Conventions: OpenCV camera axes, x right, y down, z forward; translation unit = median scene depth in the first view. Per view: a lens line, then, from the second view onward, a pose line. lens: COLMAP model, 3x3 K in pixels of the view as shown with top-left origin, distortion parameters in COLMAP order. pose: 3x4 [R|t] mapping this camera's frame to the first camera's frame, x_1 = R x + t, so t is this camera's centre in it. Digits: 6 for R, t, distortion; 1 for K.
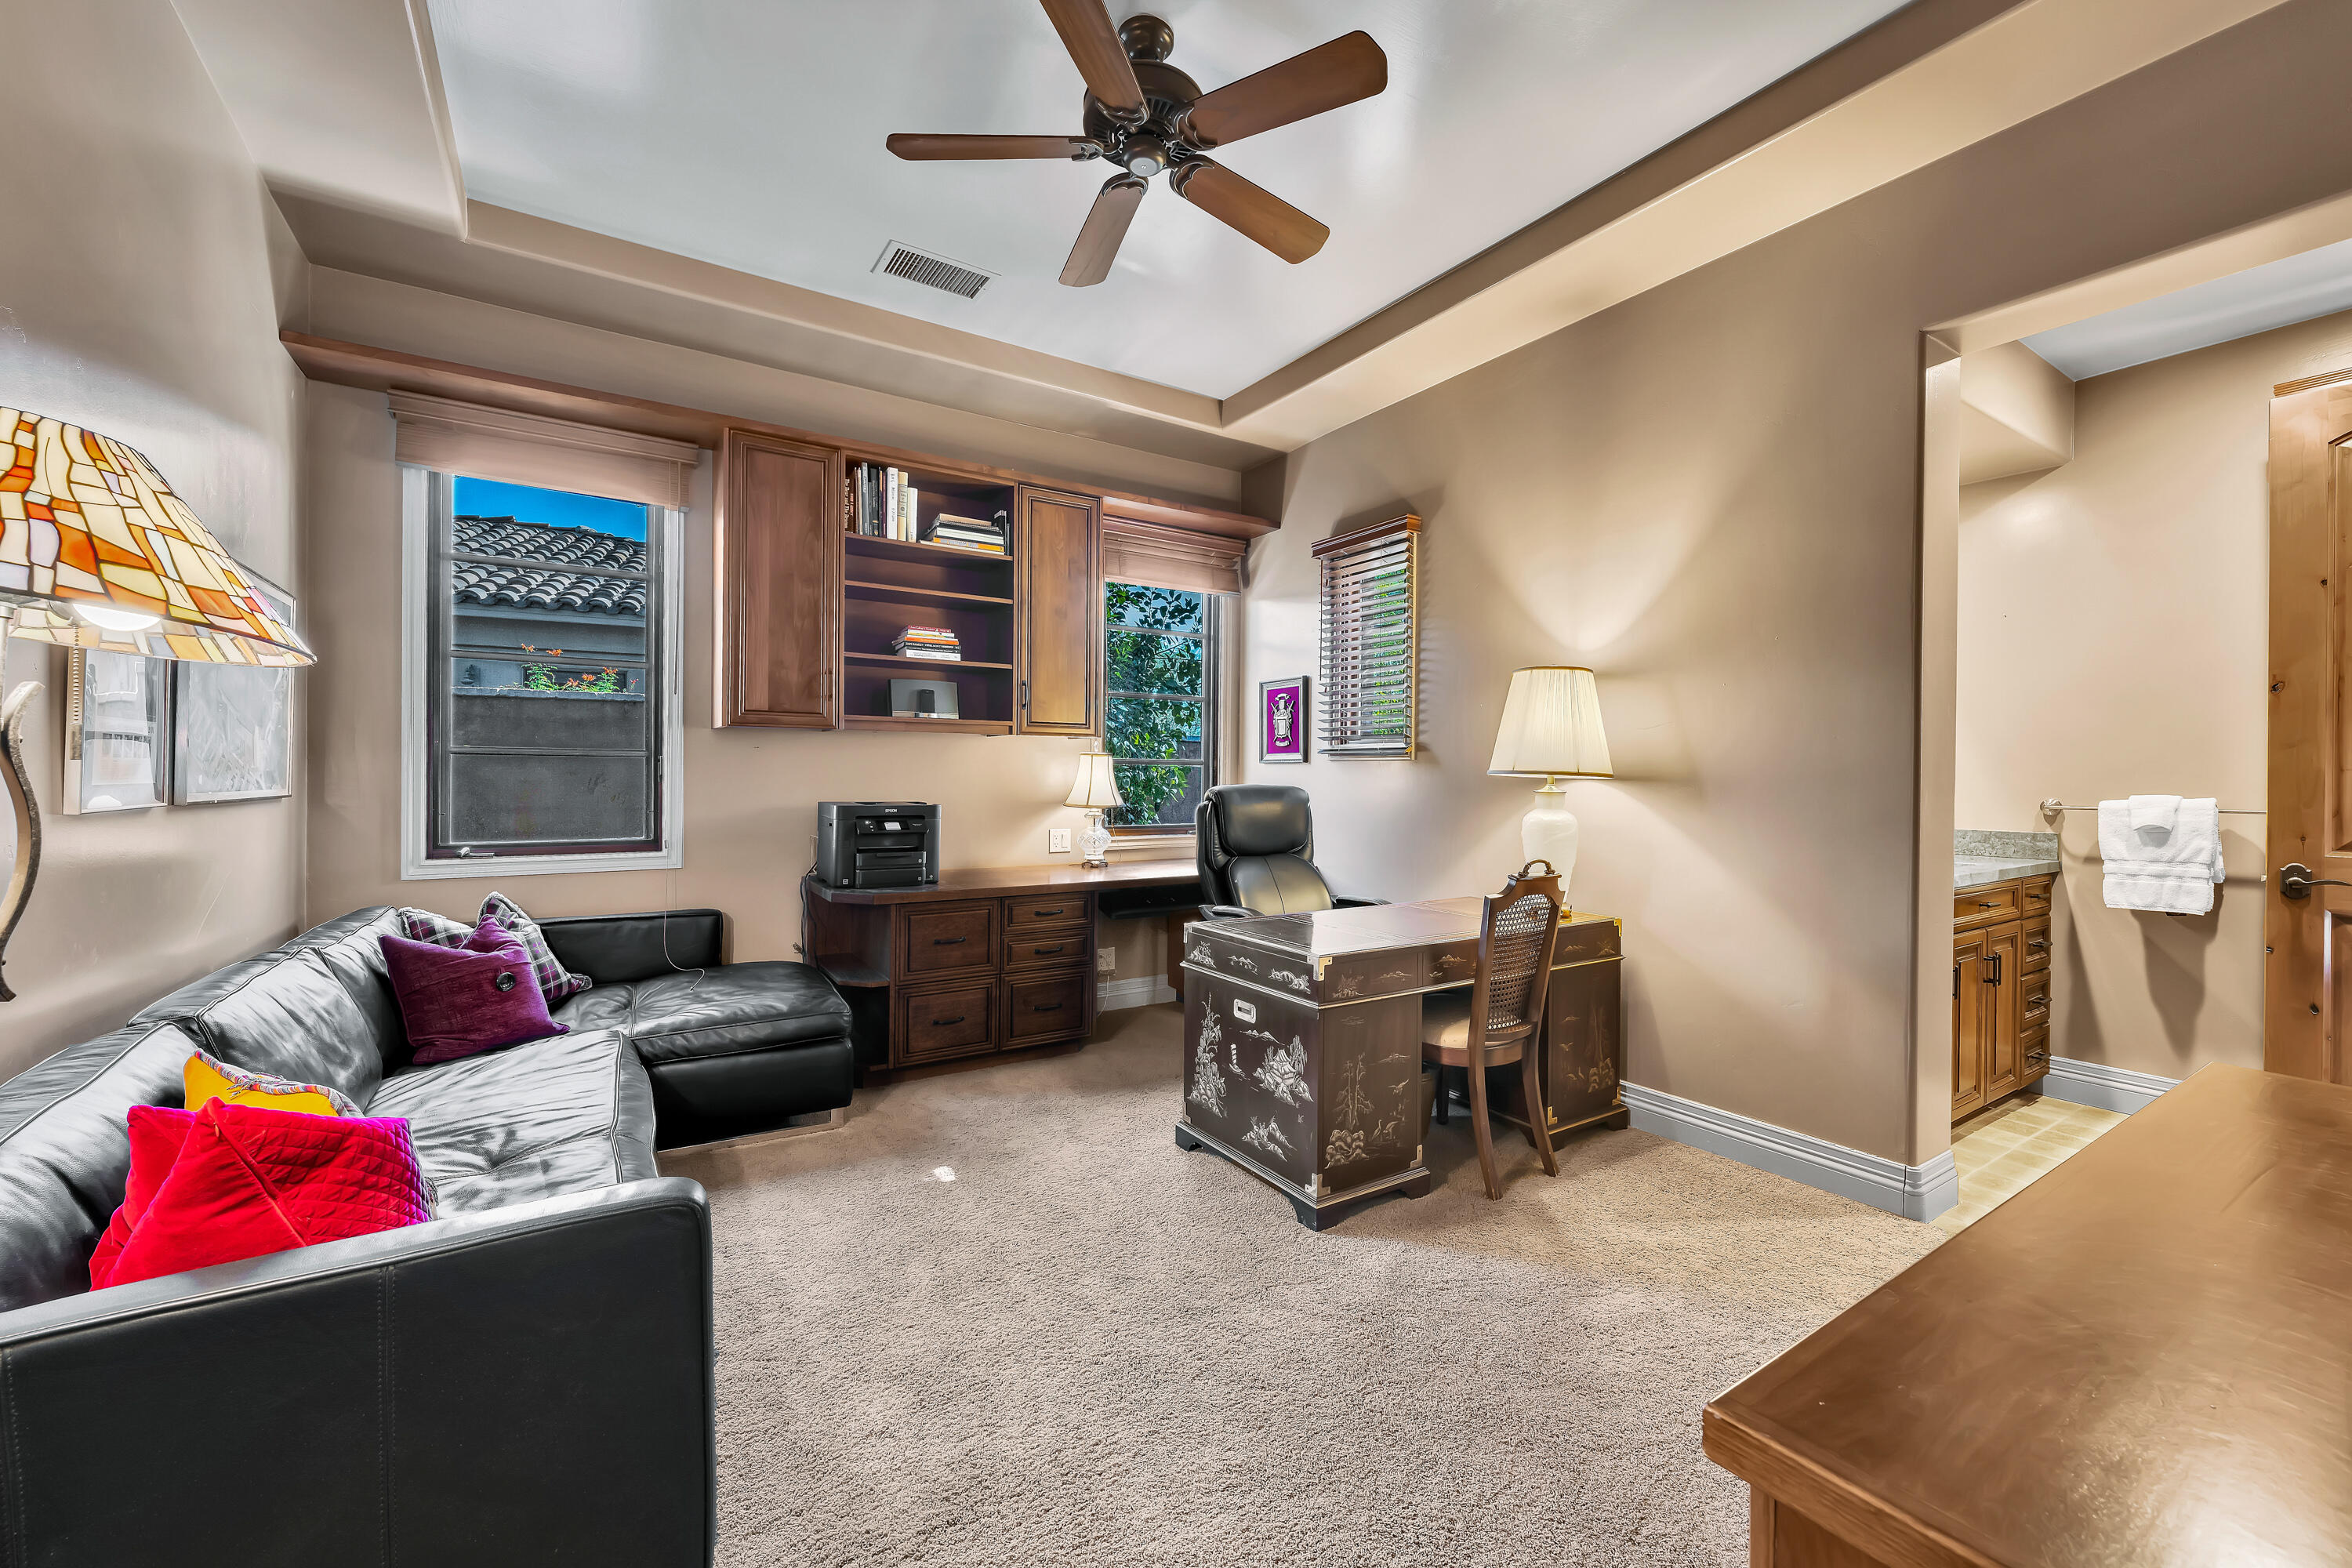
lens RADIAL K [[923.6, 0, 1182.3], [0, 923.6, 780.6], [0, 0, 1]] dist [0.000931, 0.000057]
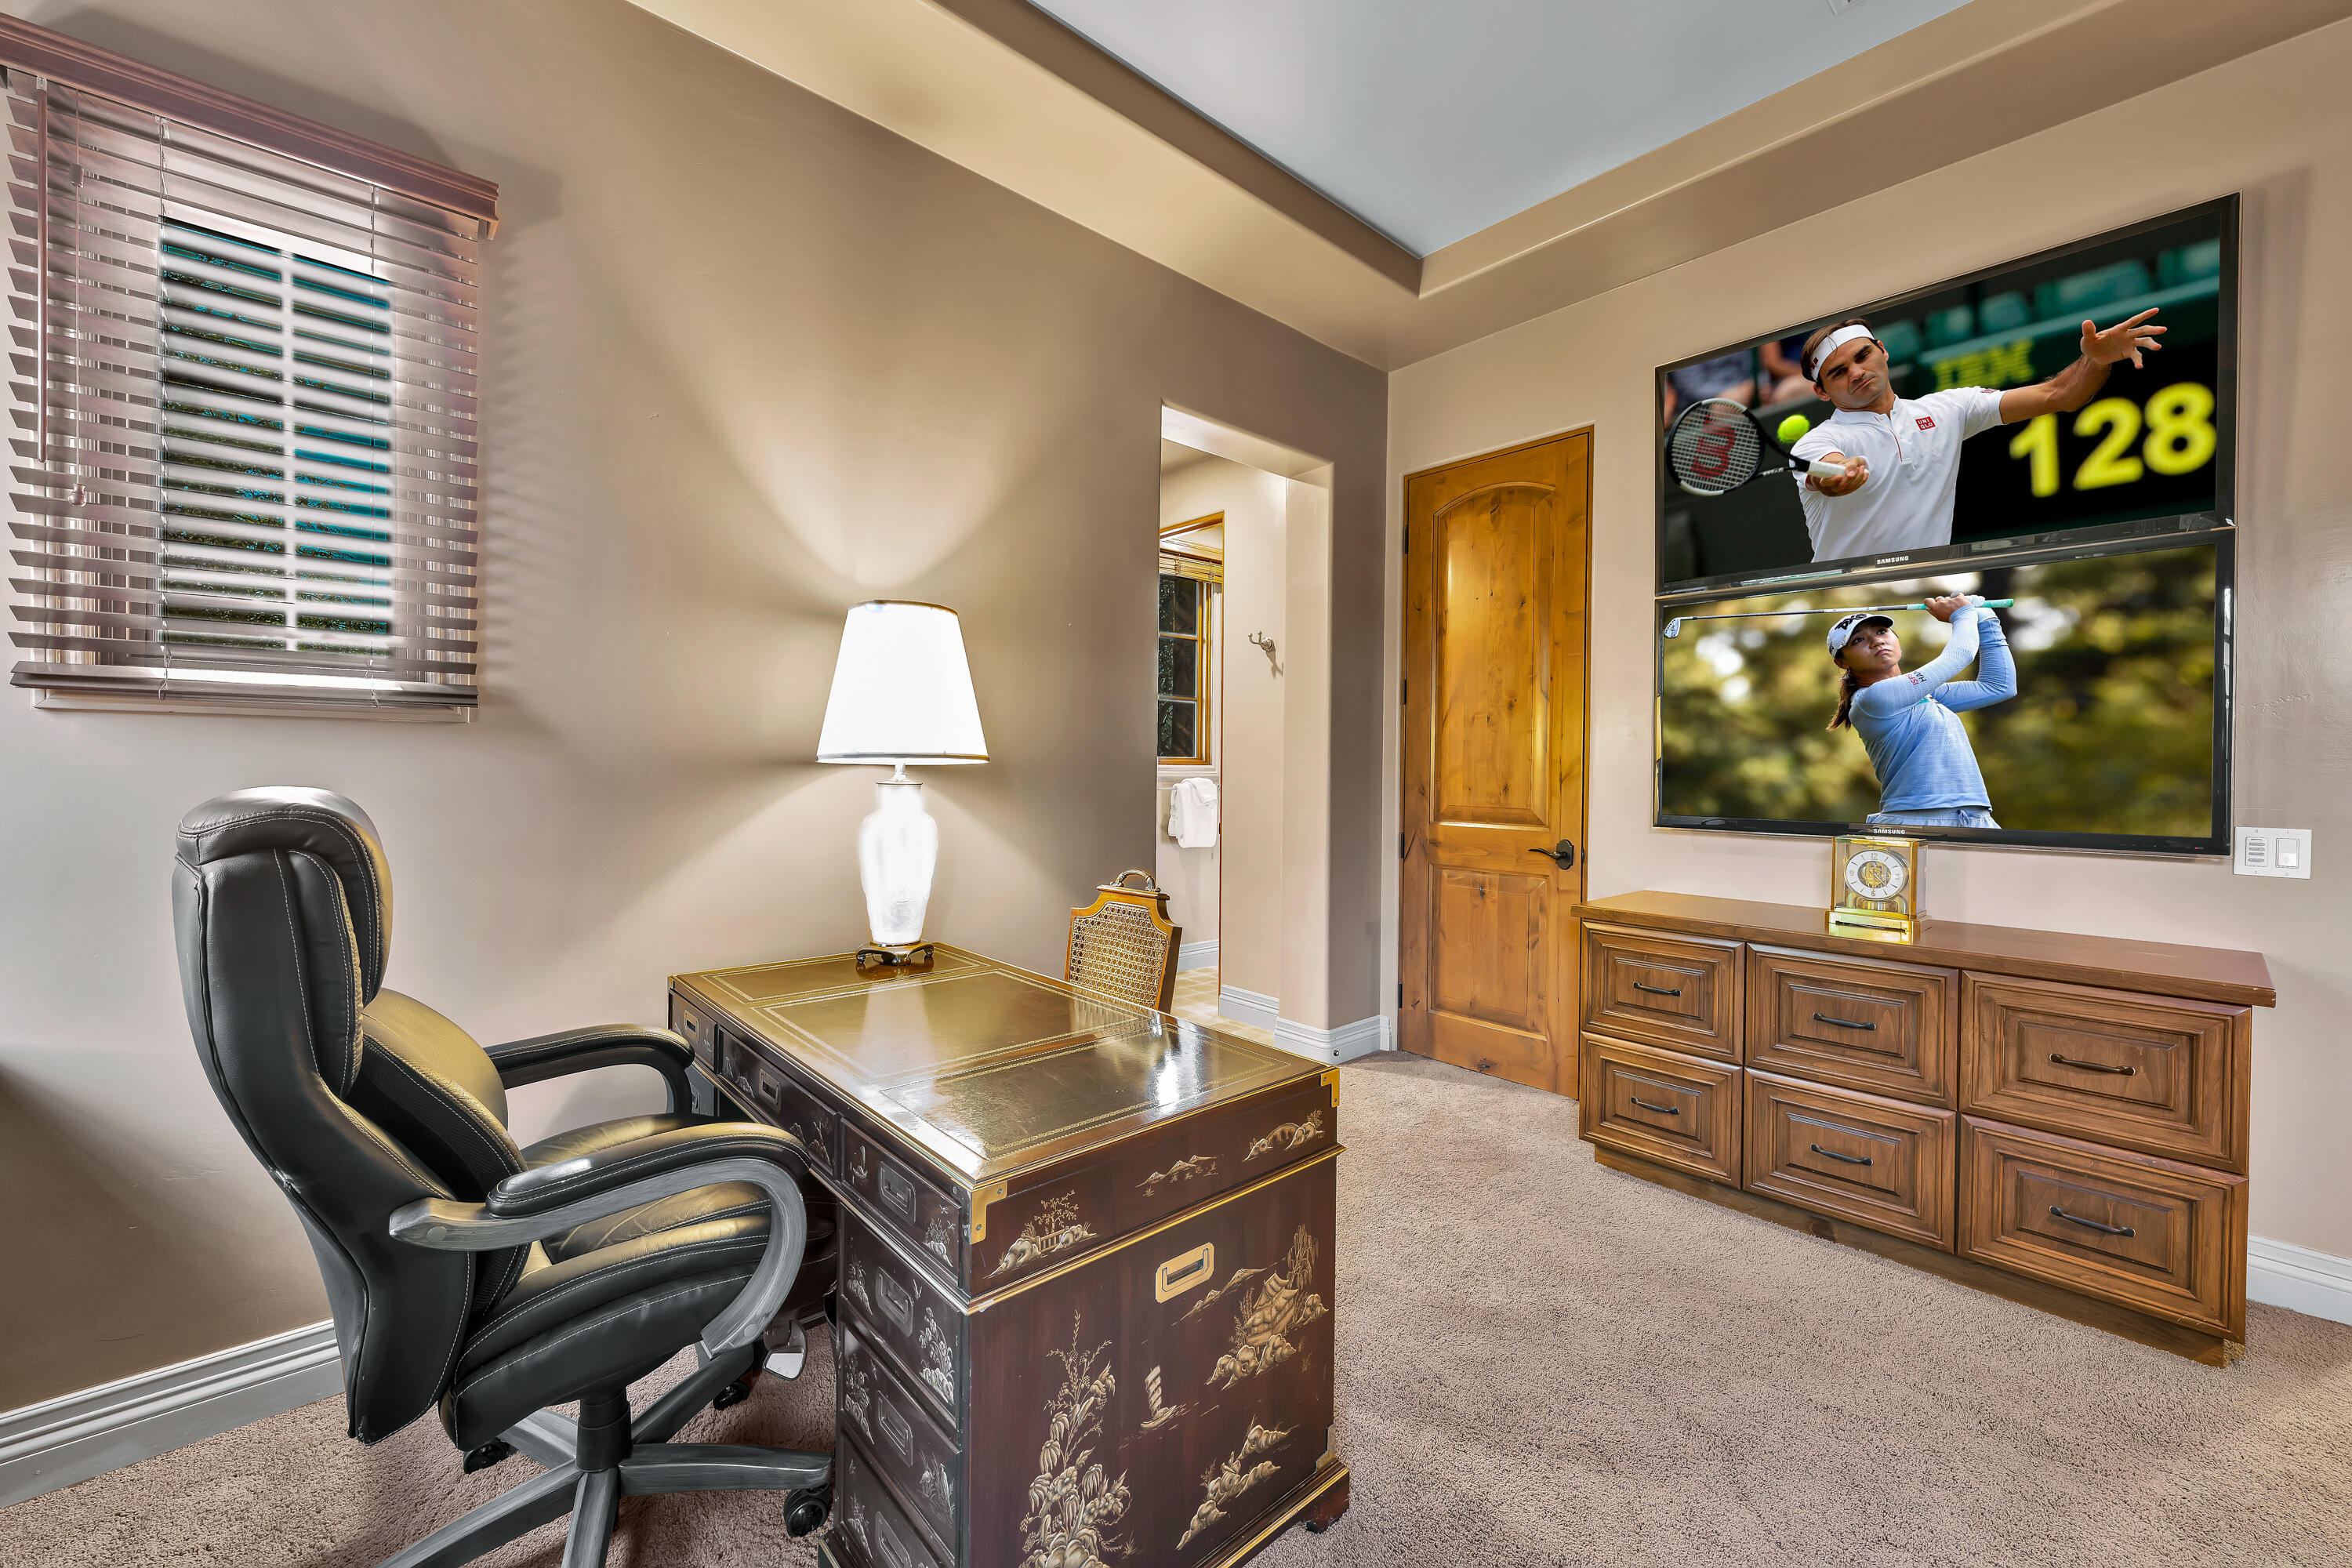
lens RADIAL K [[923.6, 0, 1181.5], [0, 923.6, 778.9], [0, 0, 1]] dist [0.000931, 0.000057]
pose [[-0.161181, -0.021564, 0.986689, -0.386480], [-0.007731, 0.999758, 0.020587, -0.009978], [-0.986895, -0.004310, -0.161308, 1.072122]]
